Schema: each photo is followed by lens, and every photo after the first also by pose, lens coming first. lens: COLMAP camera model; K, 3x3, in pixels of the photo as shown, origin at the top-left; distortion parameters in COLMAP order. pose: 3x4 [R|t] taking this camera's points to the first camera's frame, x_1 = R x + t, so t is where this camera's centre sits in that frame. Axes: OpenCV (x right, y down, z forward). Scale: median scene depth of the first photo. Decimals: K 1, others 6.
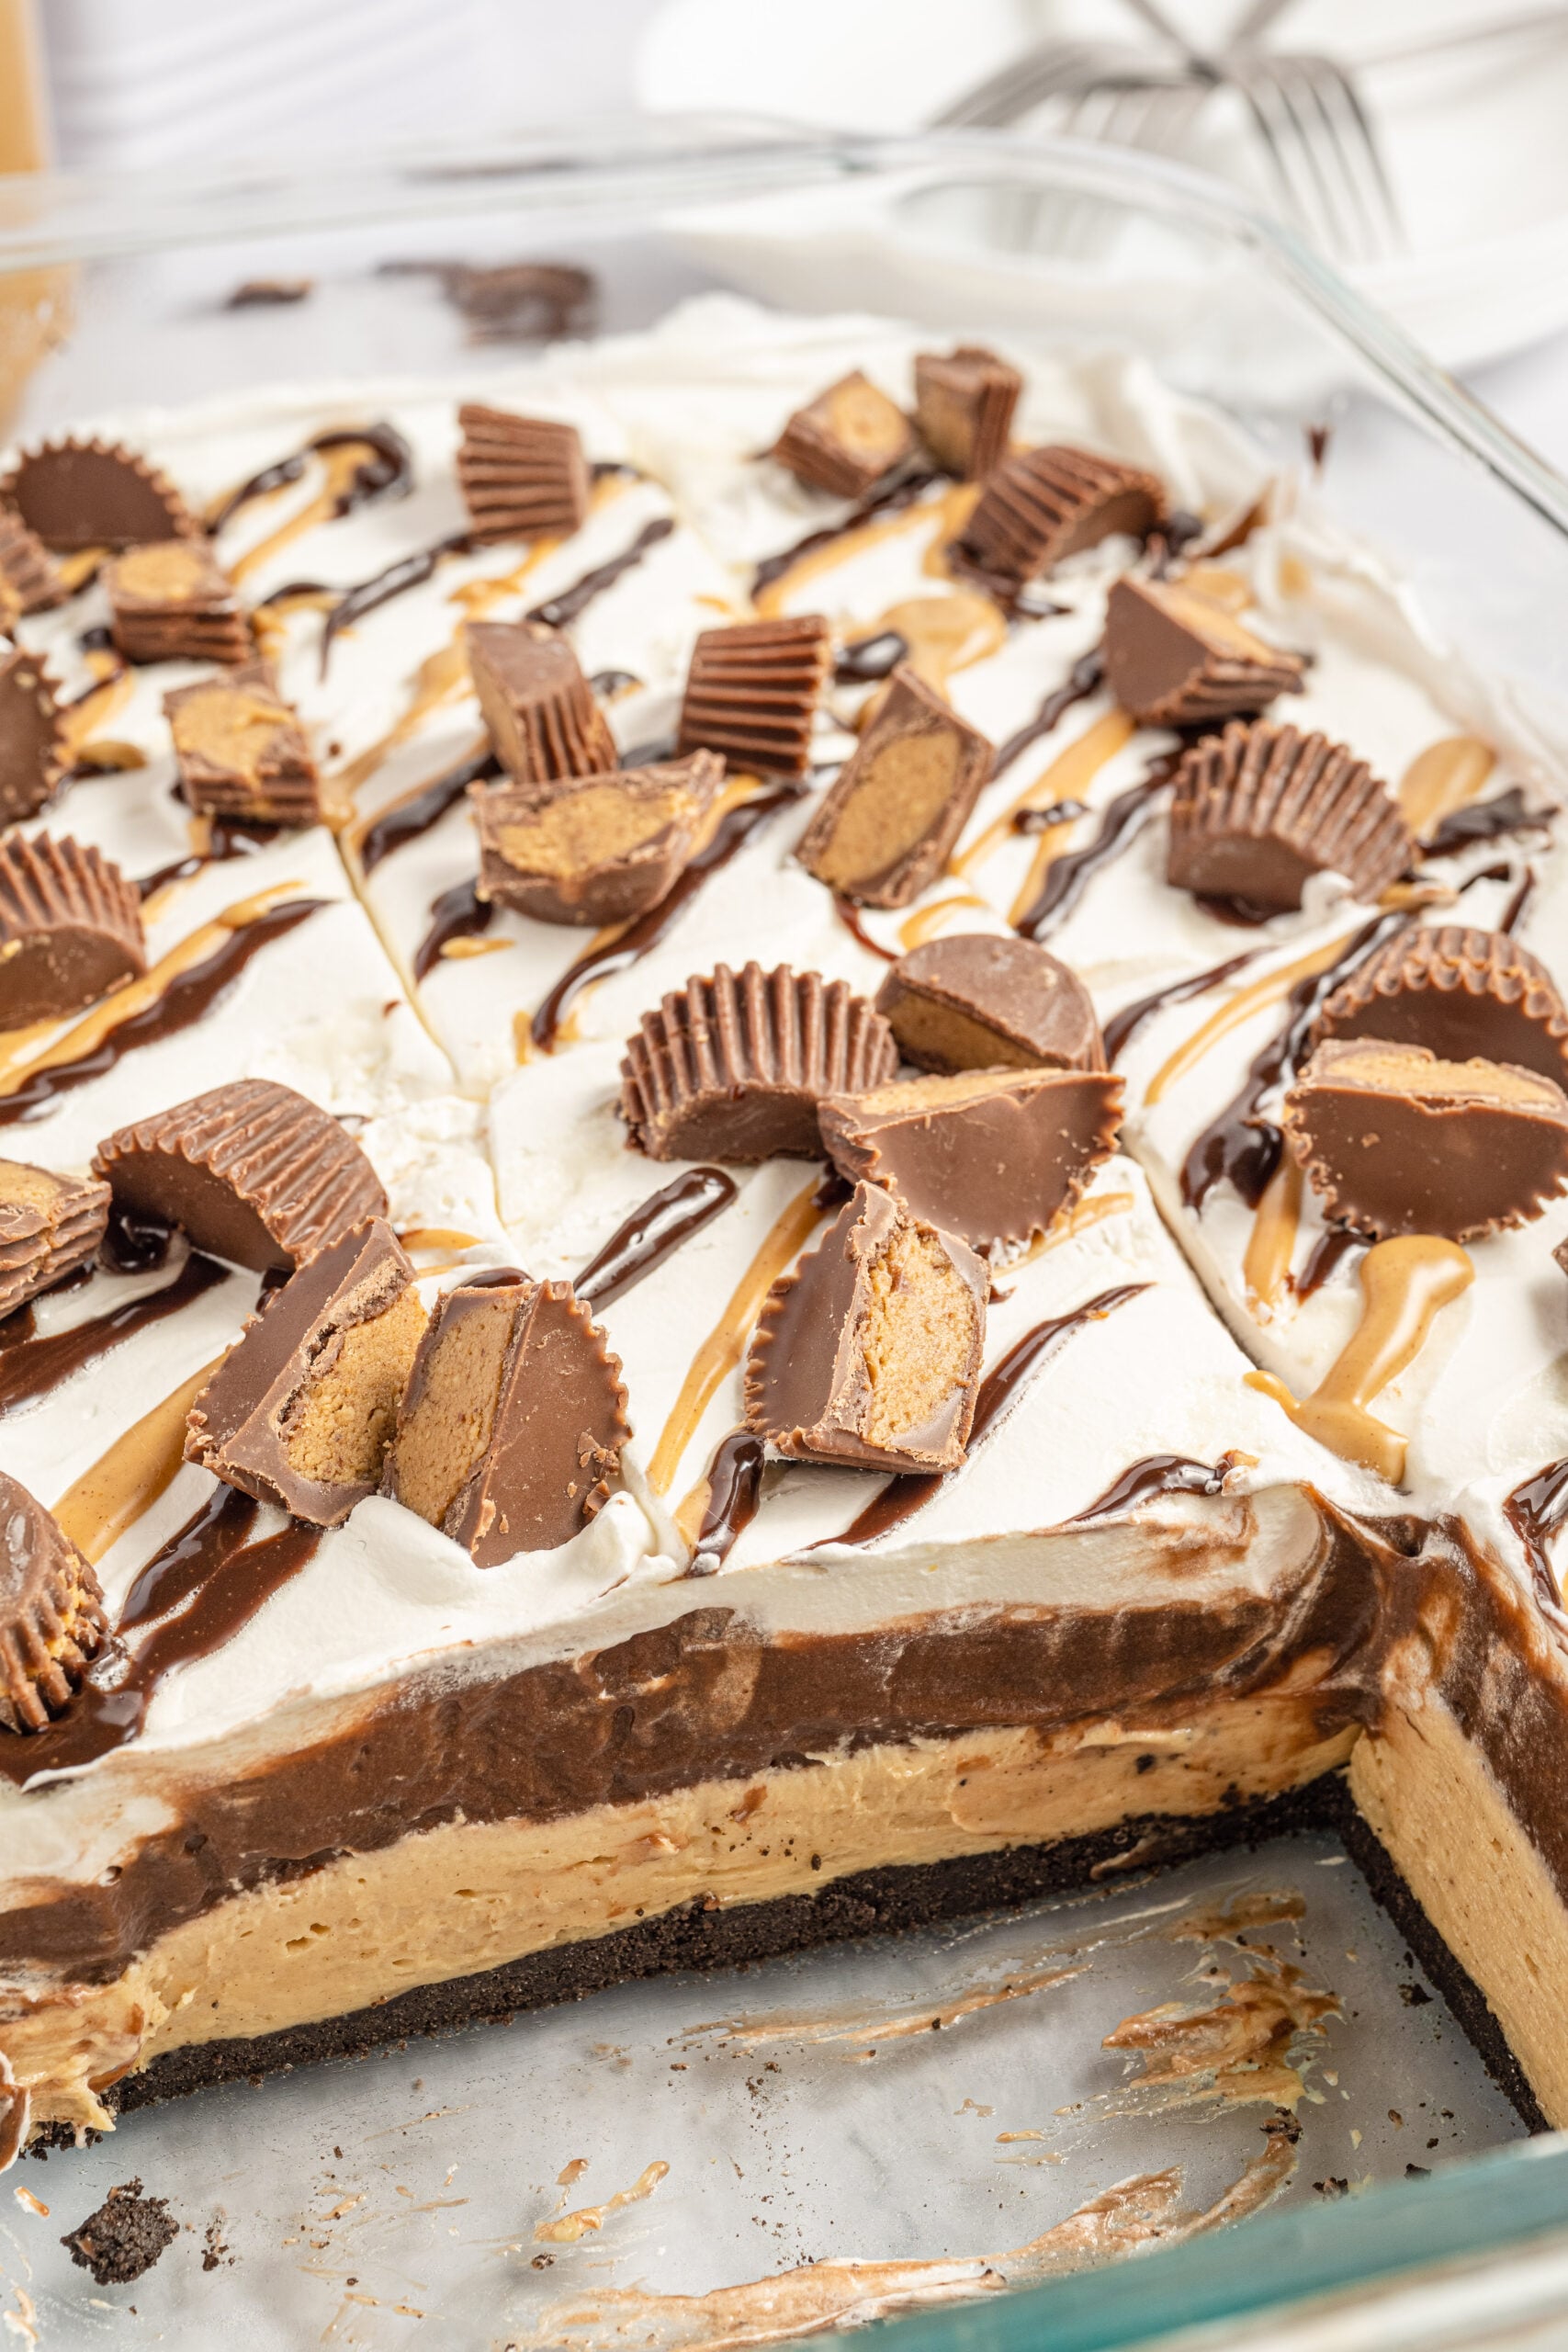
lens RADIAL K [[3710.3, 0, 785.8], [0, 3710.3, 1251.7], [0, 0, 1]] dist [0.022685, 0.039888]
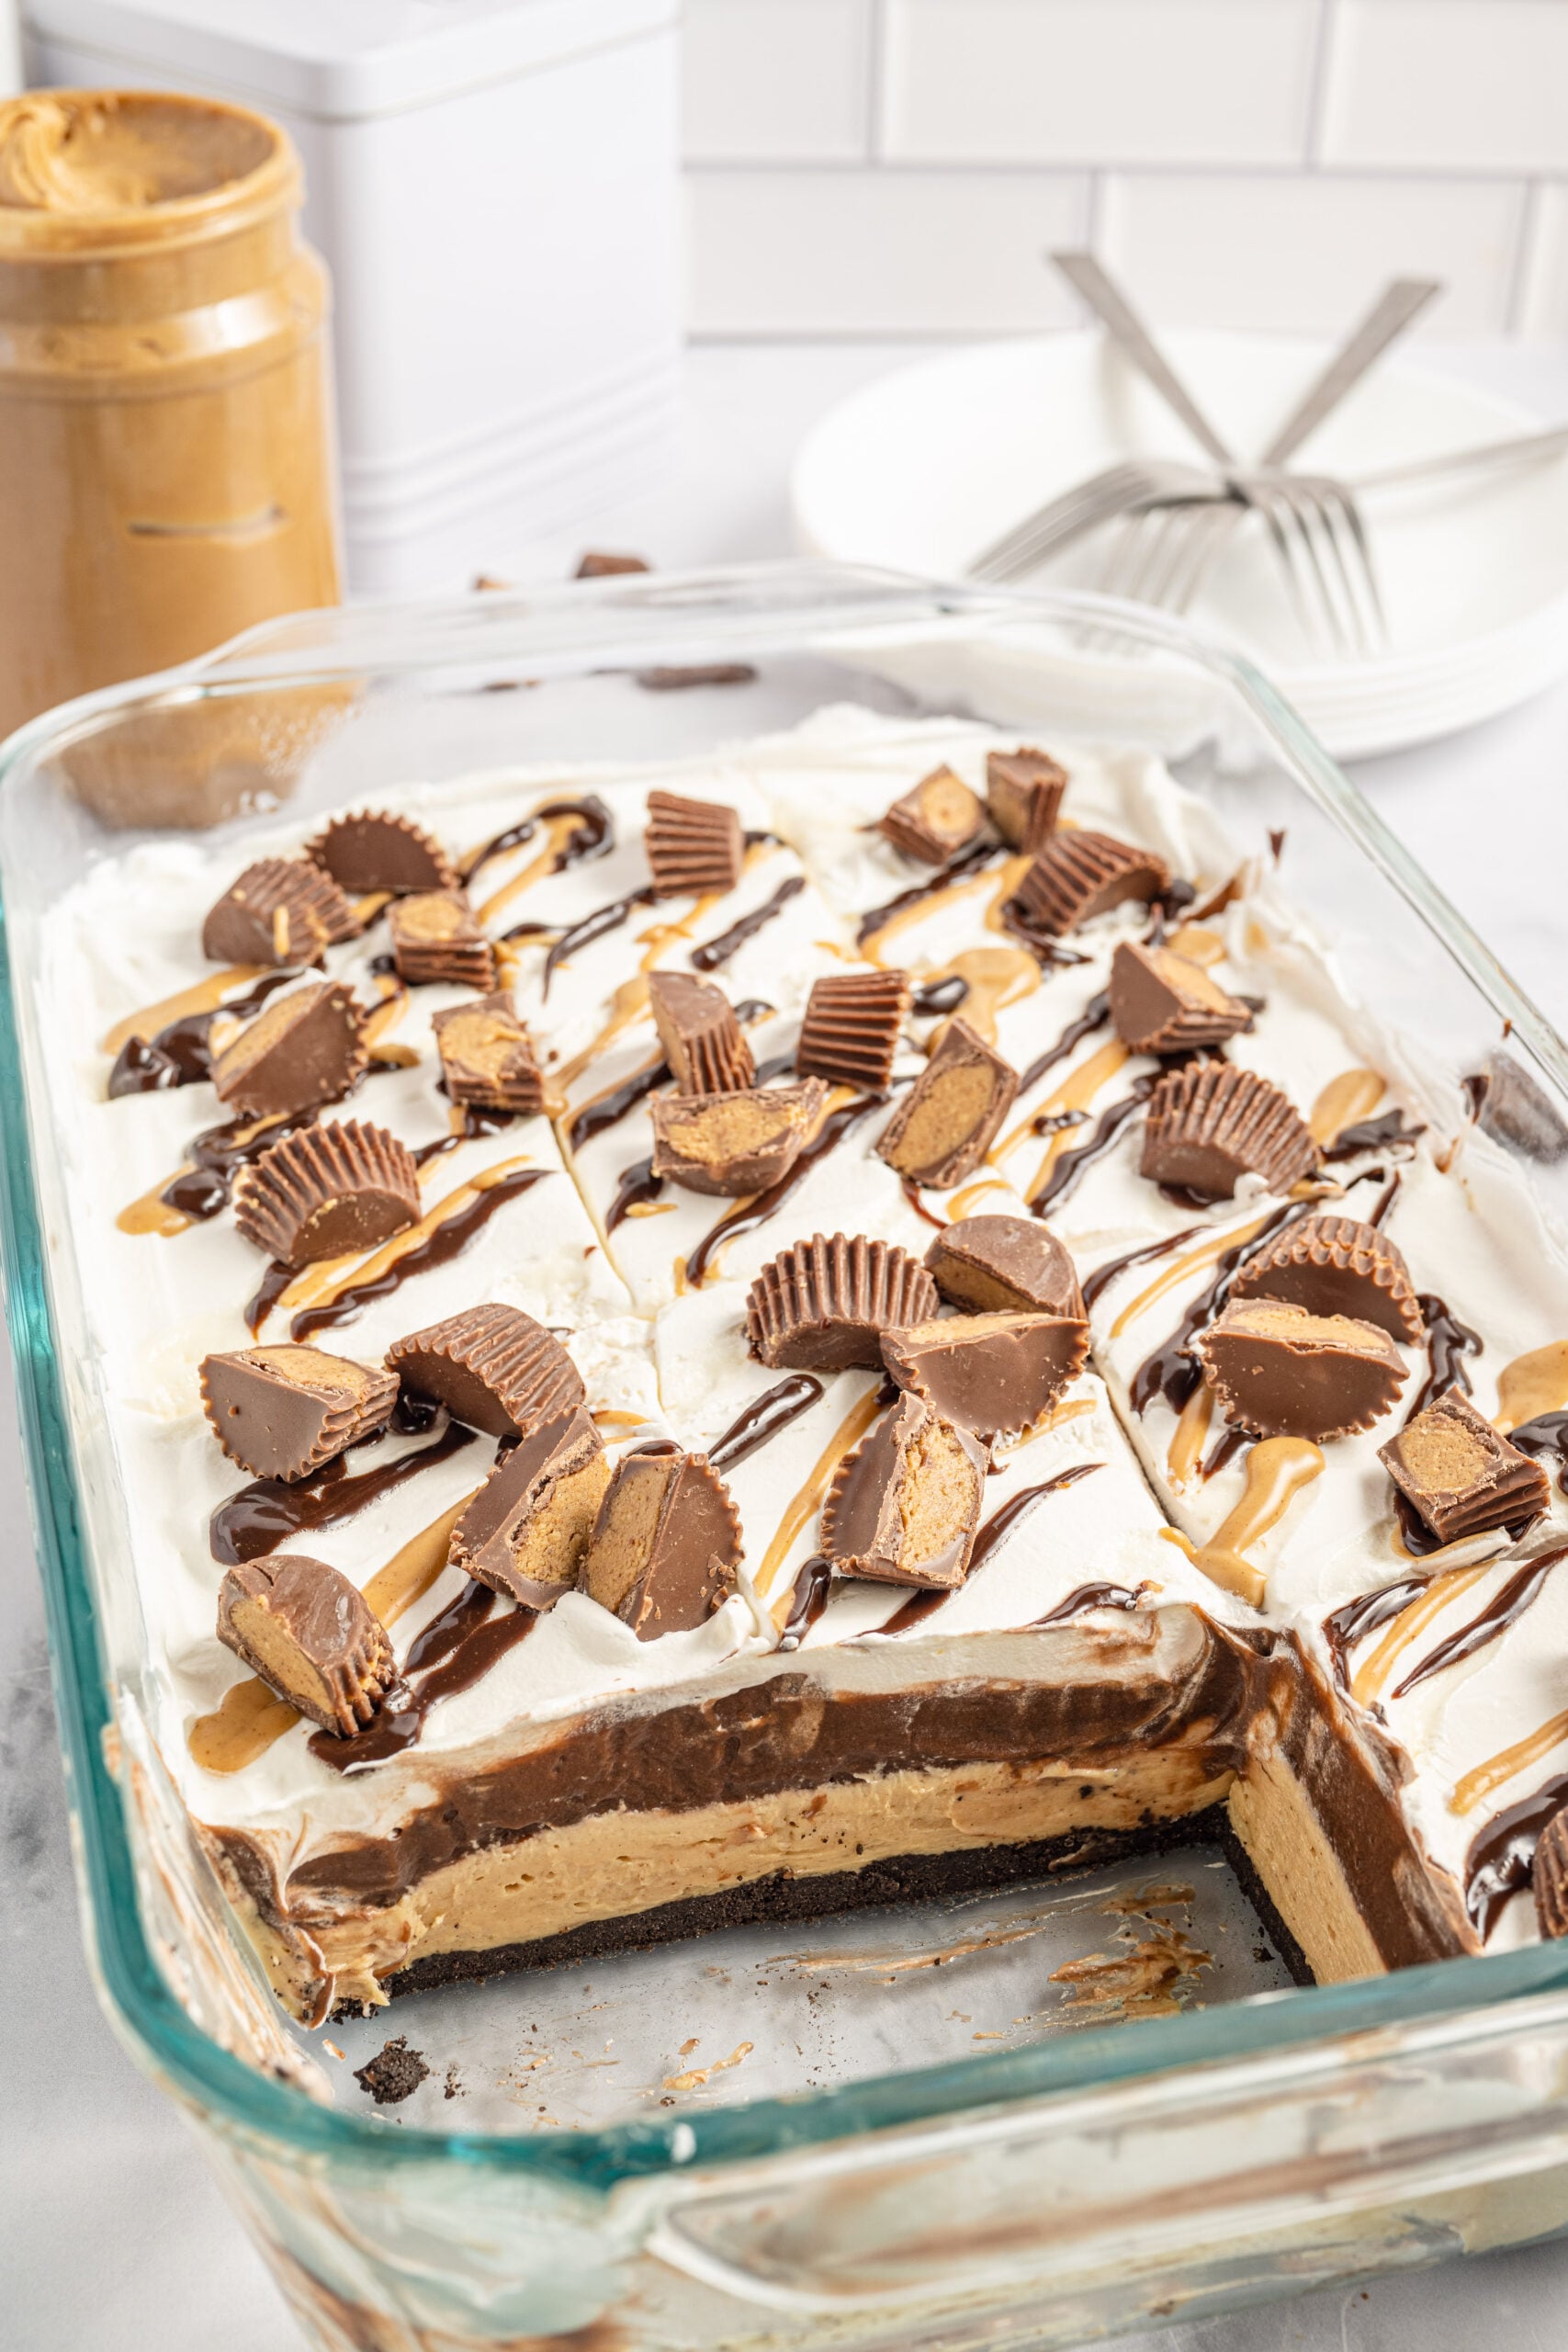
lens RADIAL K [[3910.1, 0, 784.0], [0, 3910.1, 1176.0], [0, 0, 1]] dist [0.017653, -0.008659]
pose [[0.998616, 0.029210, -0.043742, 0.036726], [-0.031134, 0.998548, -0.043956, -0.033081], [0.042395, 0.045257, 0.998075, -0.548251]]
